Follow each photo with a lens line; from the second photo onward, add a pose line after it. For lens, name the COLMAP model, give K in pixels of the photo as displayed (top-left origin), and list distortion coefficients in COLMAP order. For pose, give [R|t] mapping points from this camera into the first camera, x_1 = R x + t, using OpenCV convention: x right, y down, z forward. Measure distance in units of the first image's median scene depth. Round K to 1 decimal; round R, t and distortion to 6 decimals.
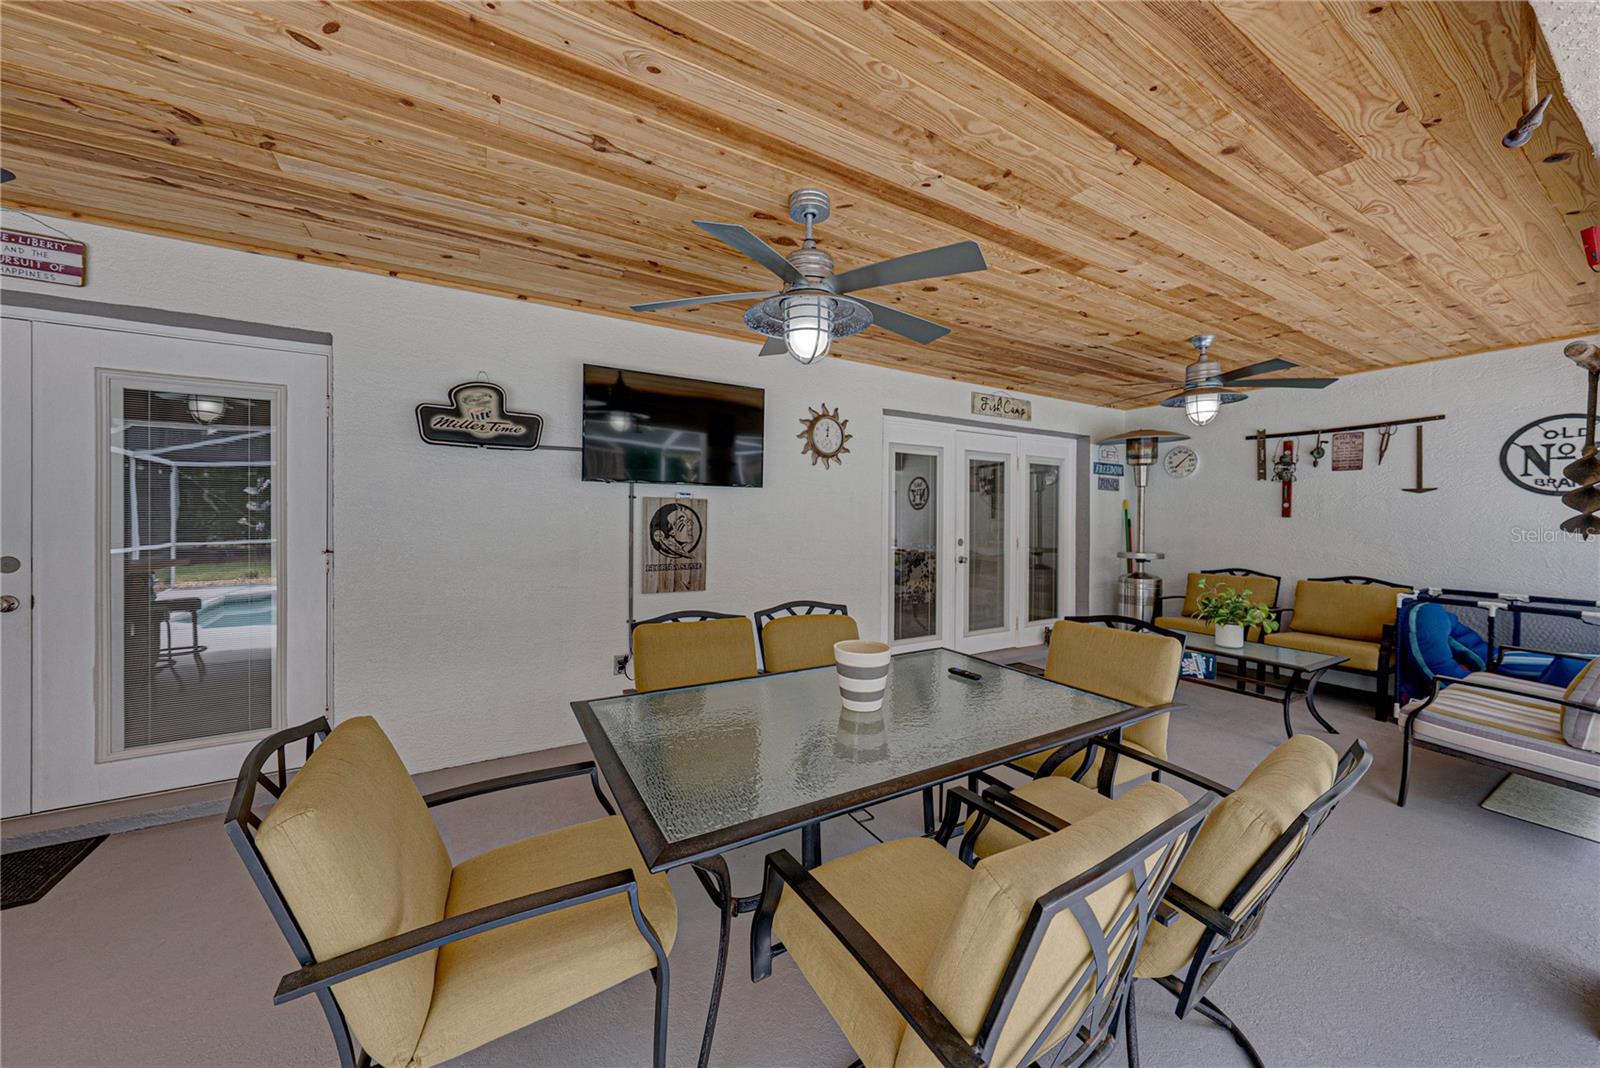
lens RADIAL K [[558.6, 0, 806.2], [0, 558.6, 517.4], [0, 0, 1]] dist [-0.003797, 0.001370]
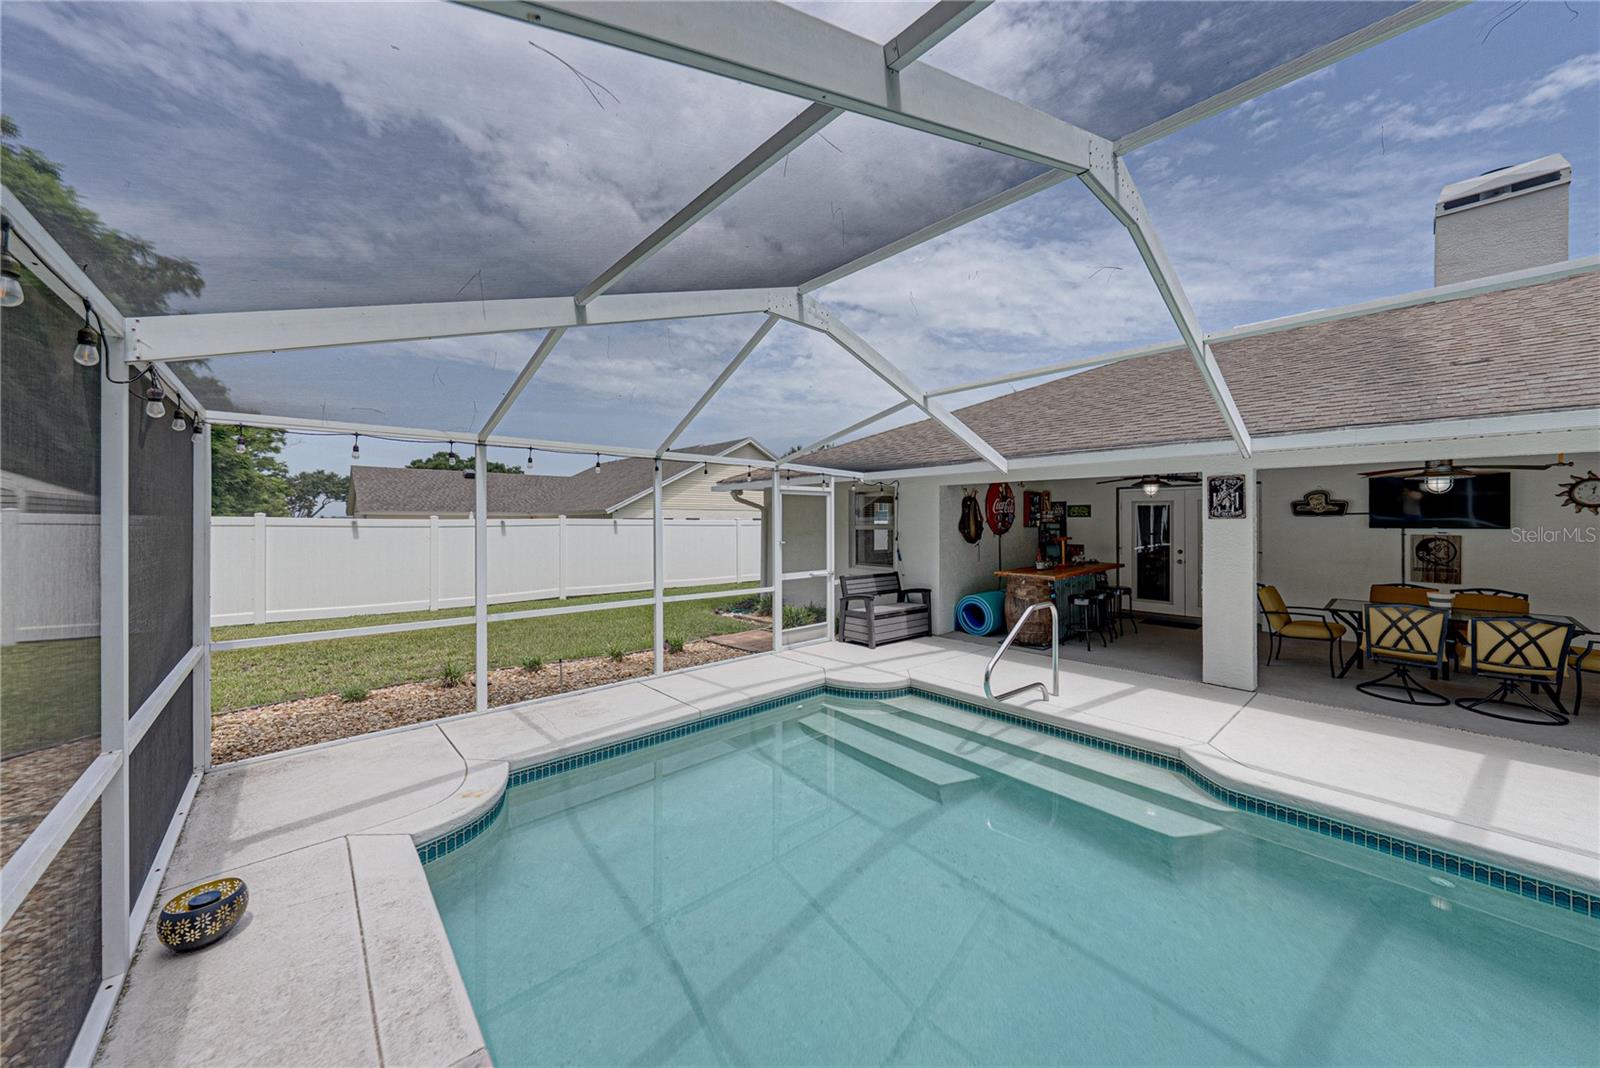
lens RADIAL K [[558.6, 0, 807.7], [0, 558.6, 516.7], [0, 0, 1]] dist [-0.003797, 0.001370]
pose [[0.206706, -0.010927, -0.978342, 1.119035], [0.004790, 0.999937, -0.010156, -0.081807], [0.978391, -0.002587, 0.206745, -1.423390]]
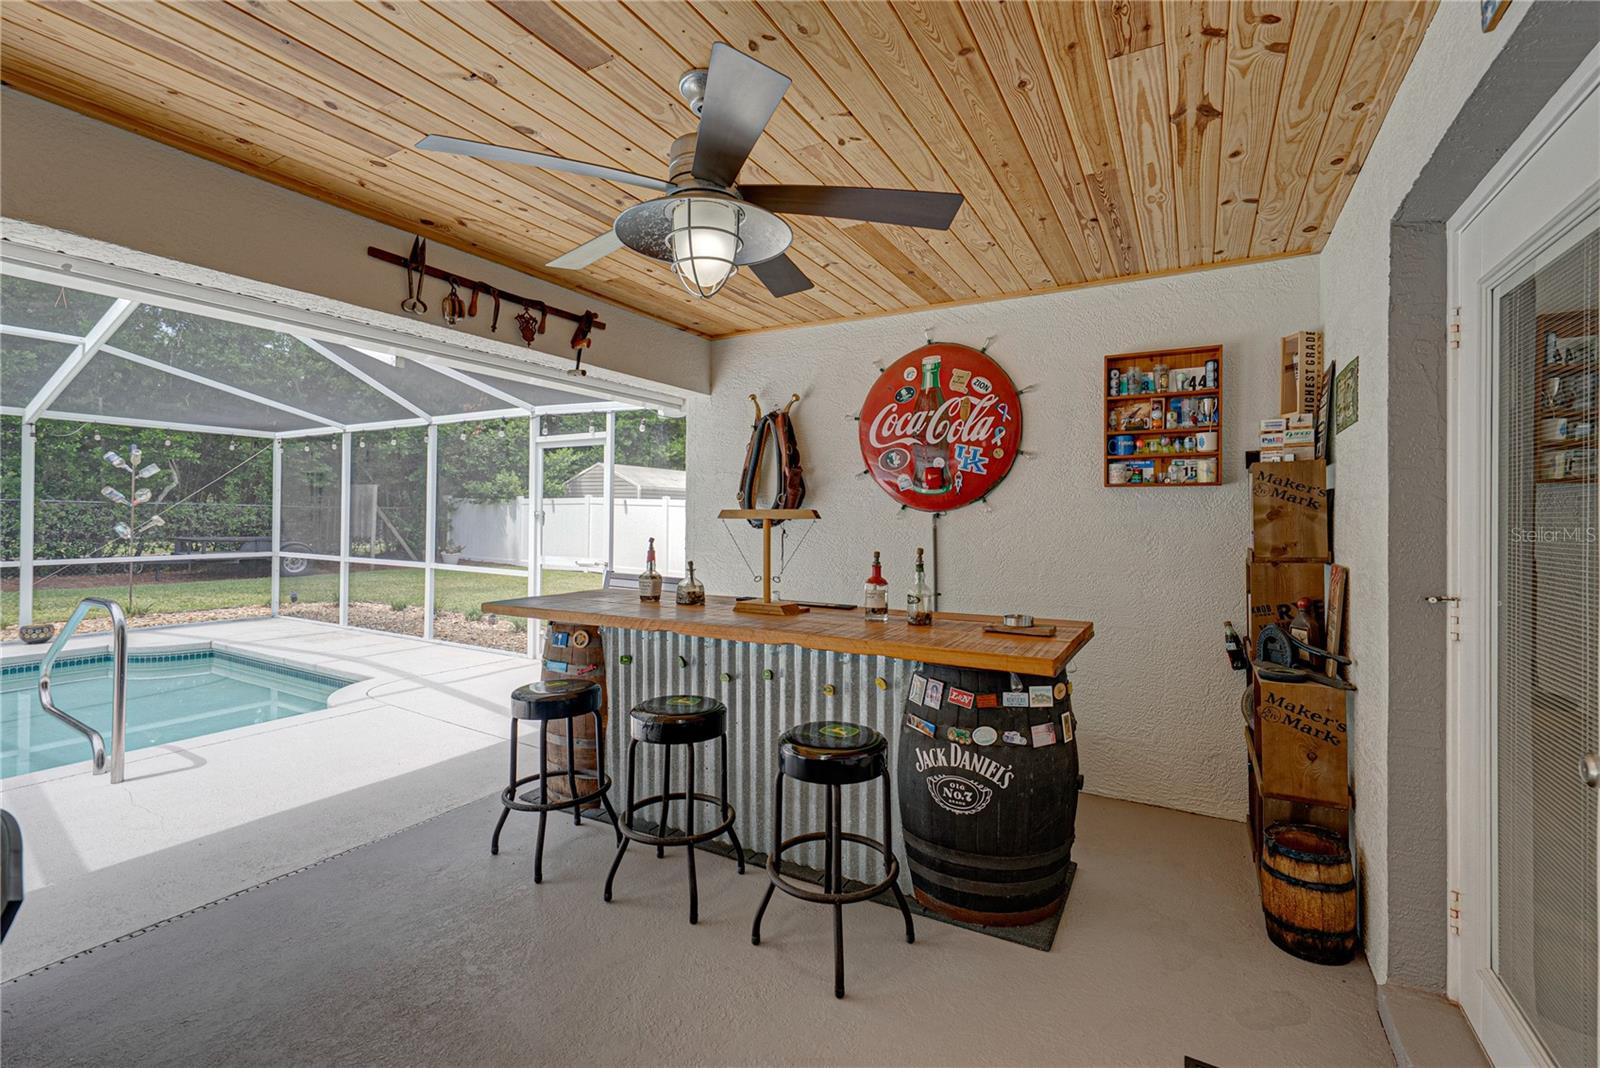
lens RADIAL K [[700.4, 0, 803.8], [0, 700.4, 513.4], [0, 0, 1]] dist [0.000466, 0.000768]
pose [[-0.868695, -0.015155, -0.495115, -0.408080], [-0.012601, 0.999885, -0.008496, -0.010057], [0.495186, -0.001142, -0.868786, 0.672047]]
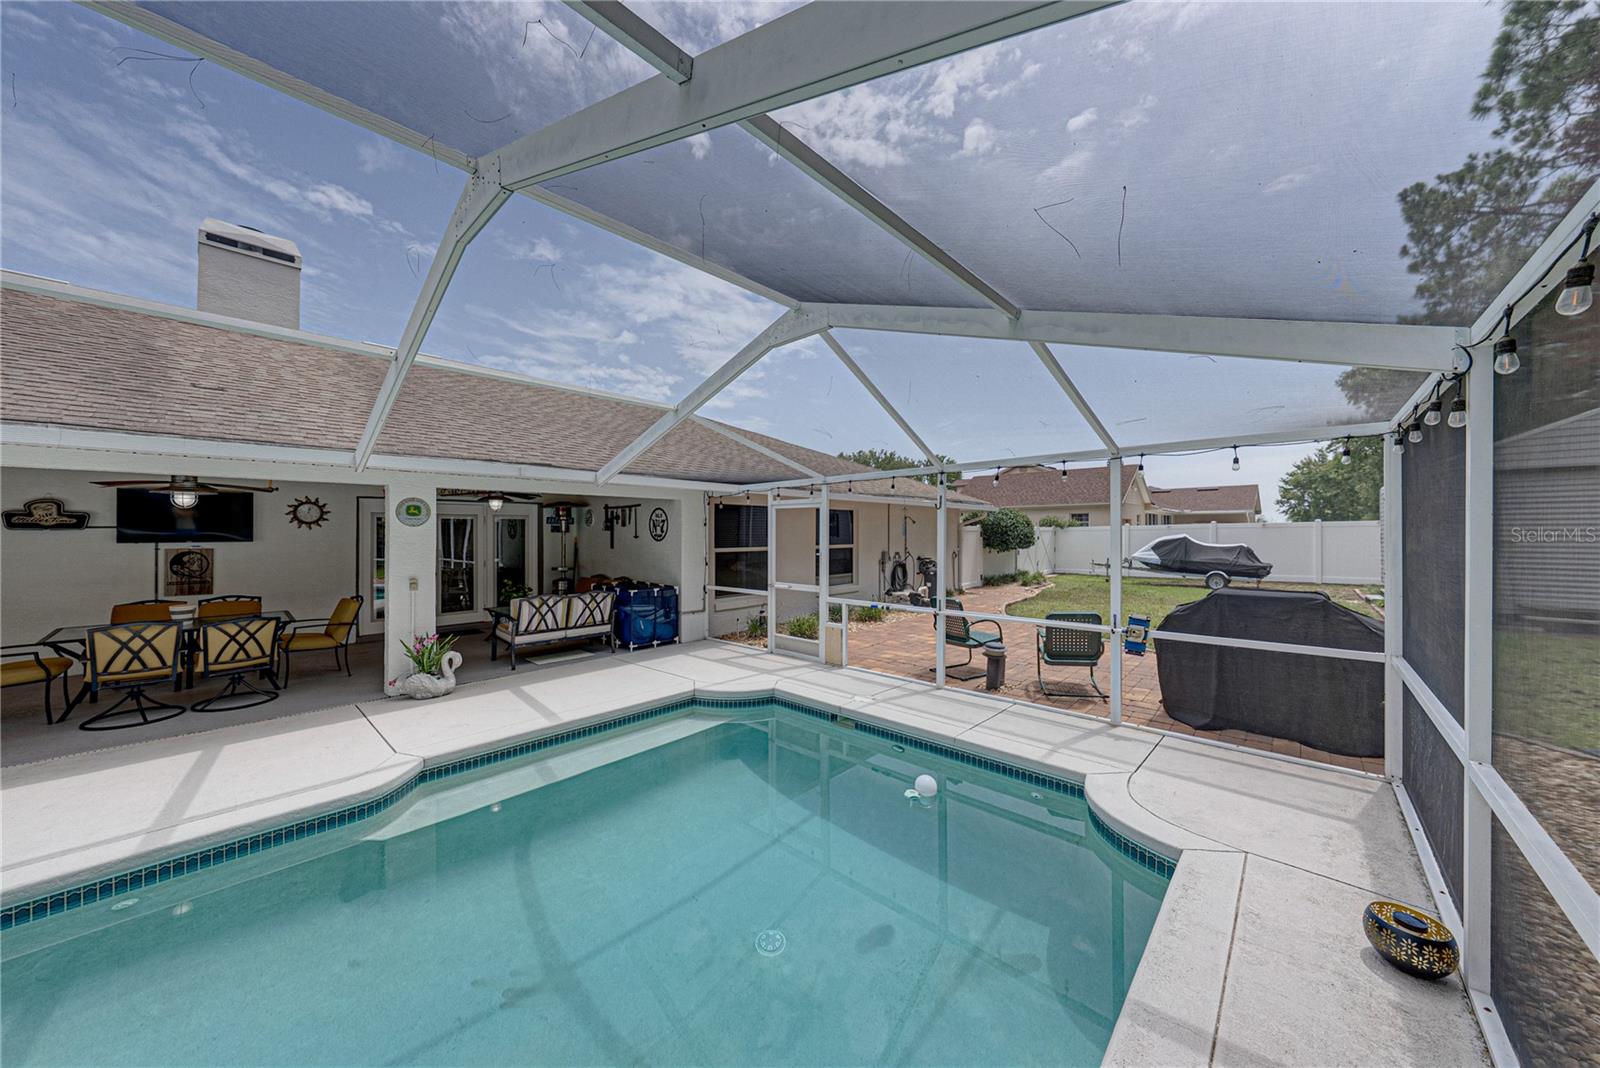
lens RADIAL K [[548.2, 0, 799.5], [0, 548.2, 528.2], [0, 0, 1]] dist [-0.001665, 0.000151]
pose [[0.959751, -0.005397, 0.280802, 1.209423], [0.006332, 0.999977, -0.002421, -0.082058], [-0.280782, 0.004101, 0.959763, -1.378055]]
